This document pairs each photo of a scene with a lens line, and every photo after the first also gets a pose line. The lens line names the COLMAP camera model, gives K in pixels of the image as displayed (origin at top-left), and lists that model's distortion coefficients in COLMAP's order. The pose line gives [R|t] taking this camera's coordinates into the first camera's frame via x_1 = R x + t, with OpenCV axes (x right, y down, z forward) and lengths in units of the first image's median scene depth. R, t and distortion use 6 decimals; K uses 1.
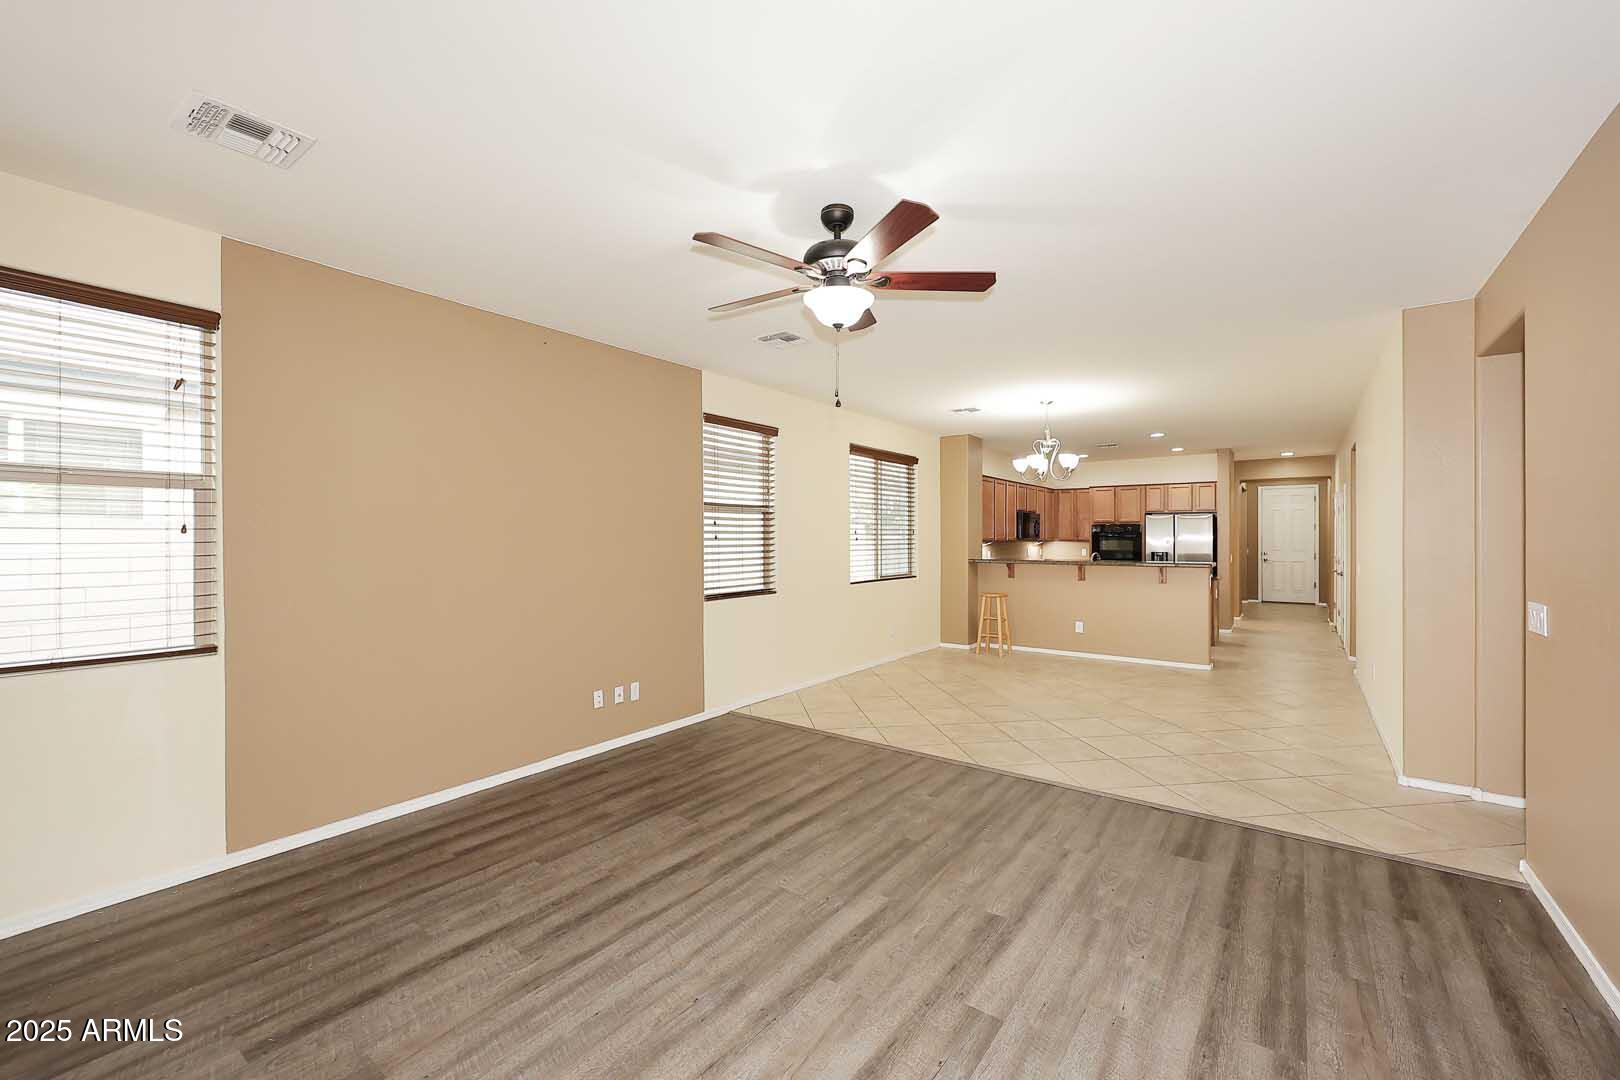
lens RADIAL K [[663.1, 0, 807.9], [0, 663.1, 534.6], [0, 0, 1]] dist [0.002700, 0.000077]
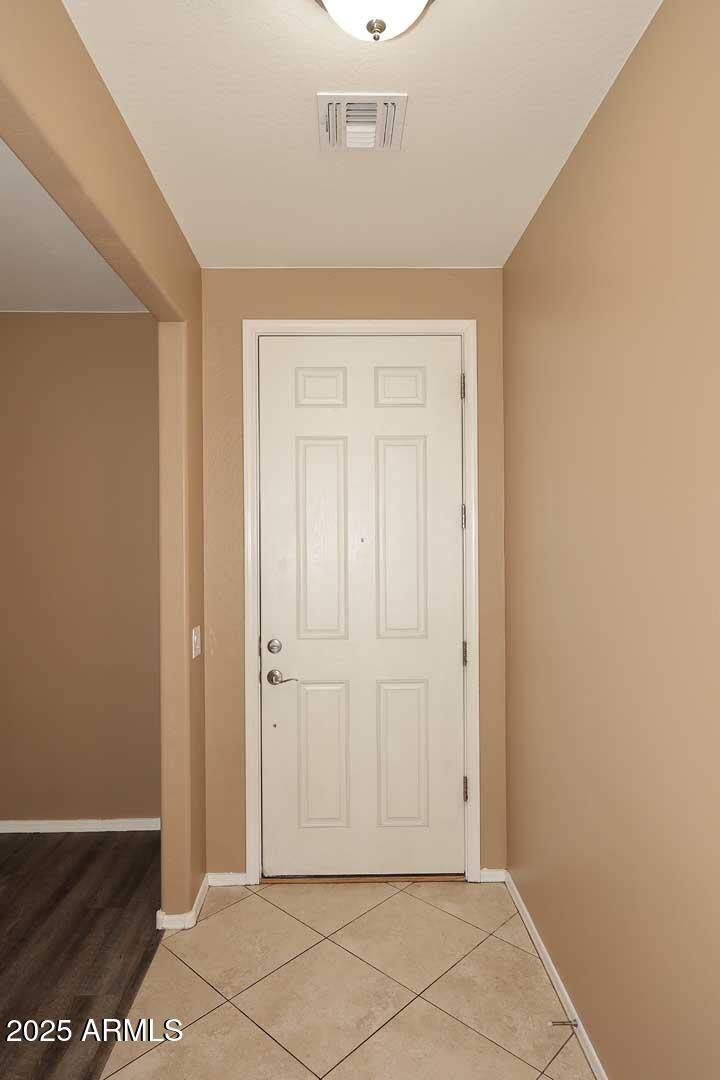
lens RADIAL K [[625.9, 0, 359.1], [0, 625.9, 539.8], [0, 0, 1]] dist [-0.003175, 0.000041]
pose [[0.775669, -0.005609, 0.631115, 0.939444], [0.006176, 0.999980, 0.001297, -0.006440], [-0.631110, 0.002892, 0.775688, 1.331569]]
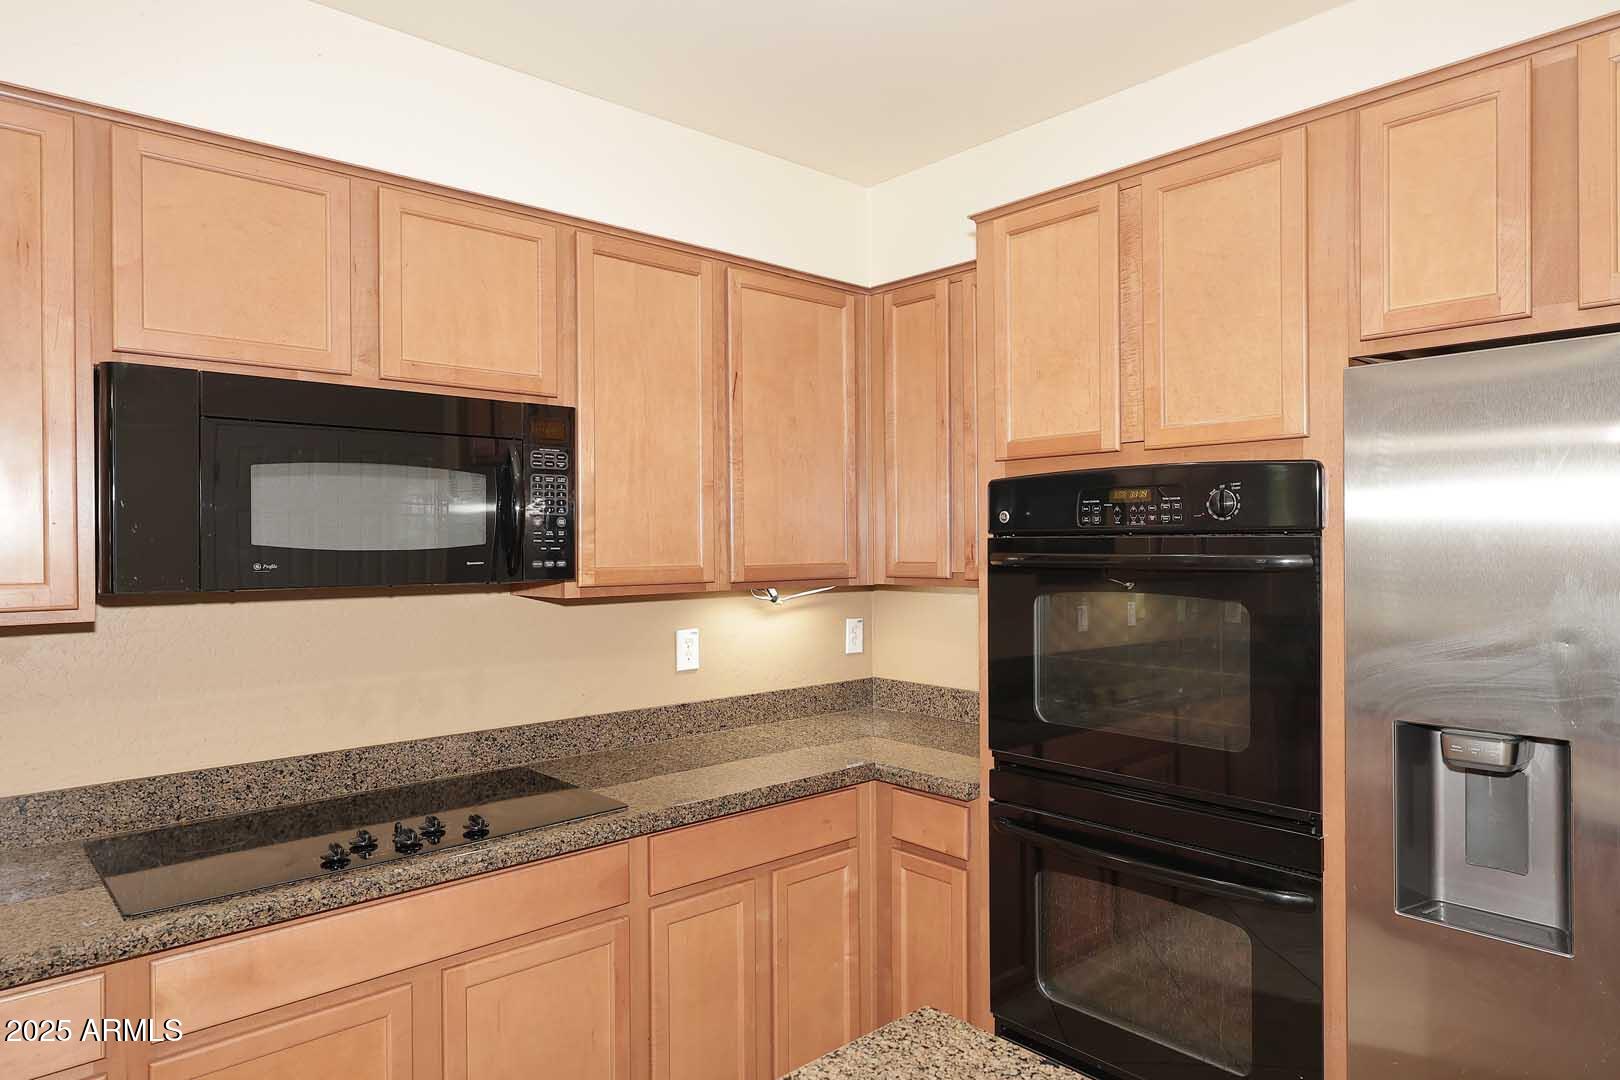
lens RADIAL K [[988.9, 0, 809.5], [0, 988.9, 545.0], [0, 0, 1]] dist [-0.002192, -0.001785]
pose [[0.979736, -0.009526, -0.200066, 0.535947], [0.009597, 0.999954, -0.000616, -0.001827], [0.200062, -0.001317, 0.979782, 0.970840]]
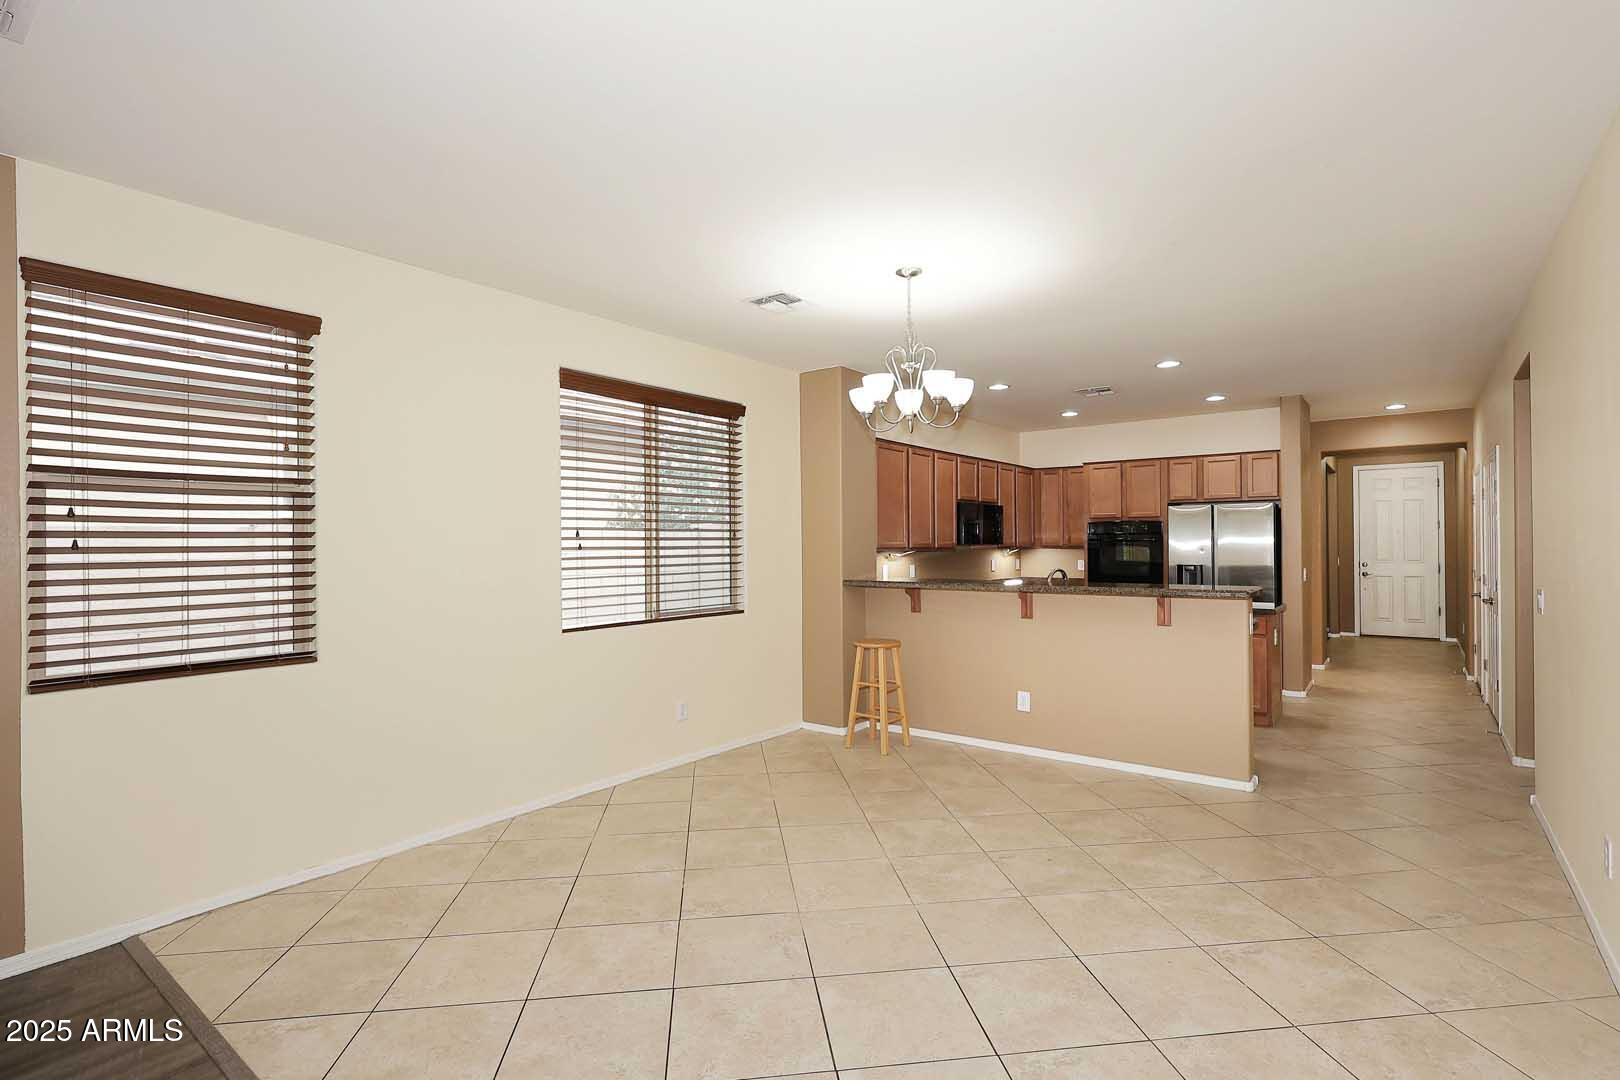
lens RADIAL K [[780.6, 0, 807.0], [0, 780.6, 538.2], [0, 0, 1]] dist [0.004959, -0.002304]
pose [[0.999772, -0.006199, -0.020453, 0.213371], [0.006122, 0.999974, -0.003839, 0.002309], [0.020476, 0.003713, 0.999783, 0.296638]]
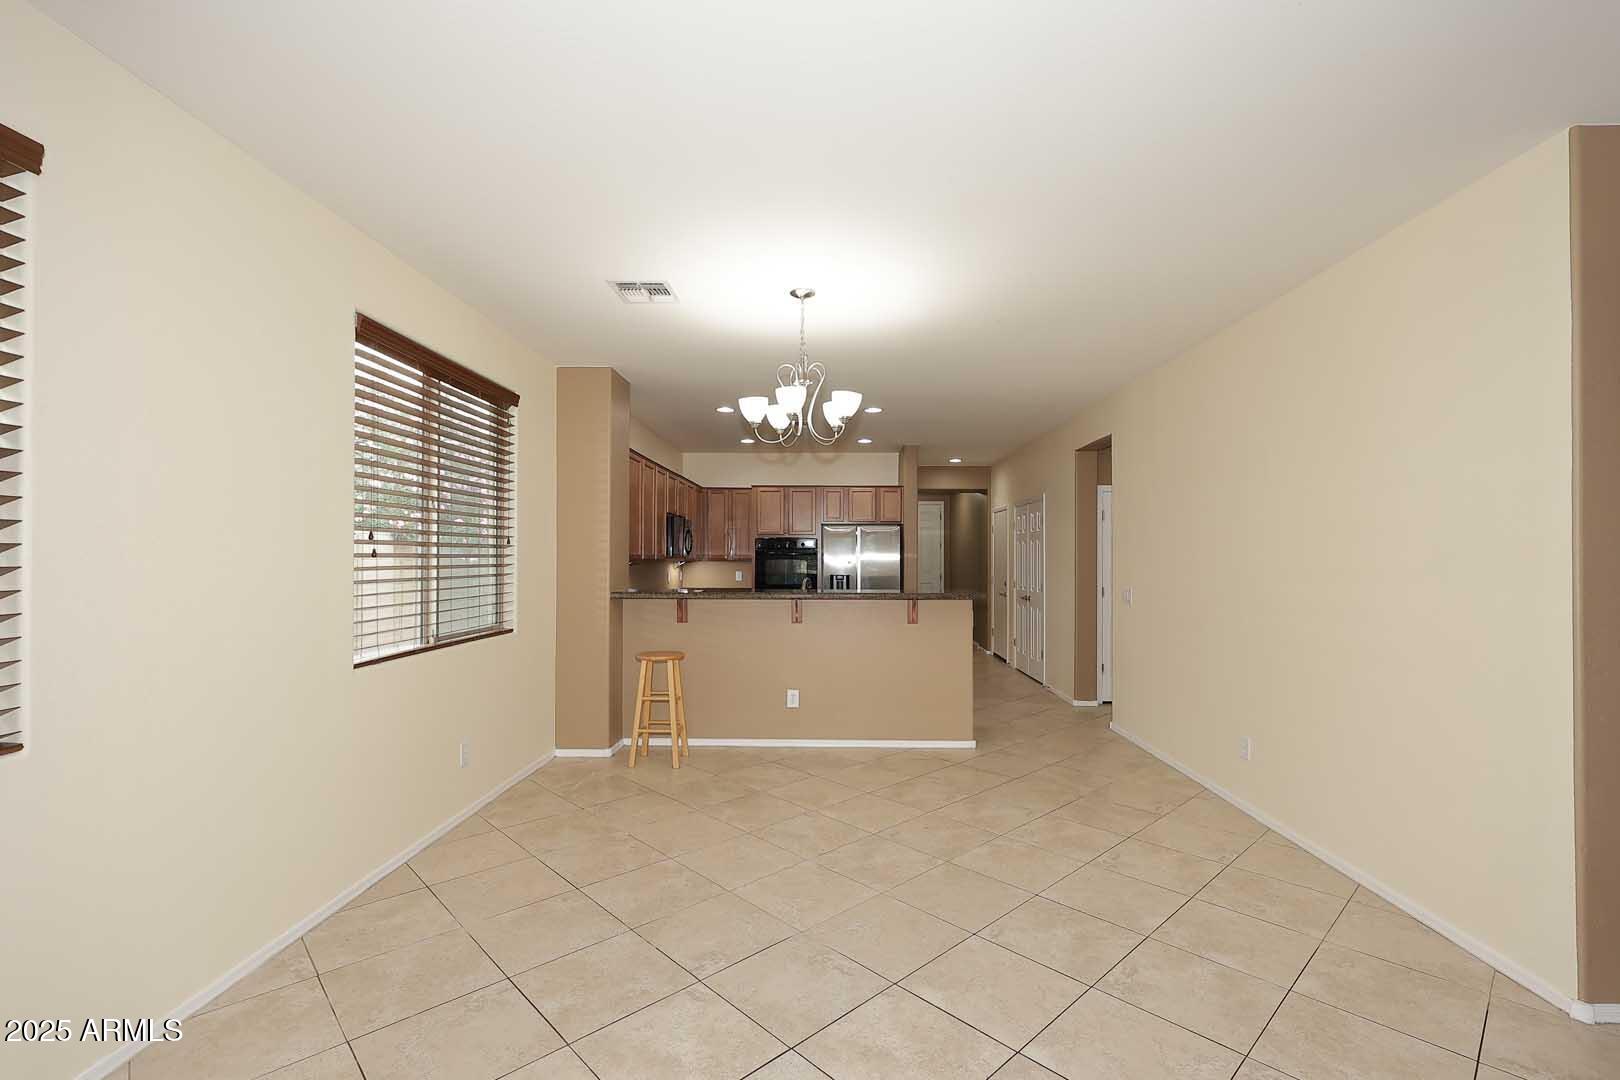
lens RADIAL K [[732.1, 0, 824.1], [0, 732.1, 546.2], [0, 0, 1]] dist [0.008543, -0.001409]
pose [[0.811950, 0.011391, 0.583616, 0.027799], [-0.004523, 0.999902, -0.013224, 0.005221], [-0.583709, 0.008097, 0.811922, 0.379013]]
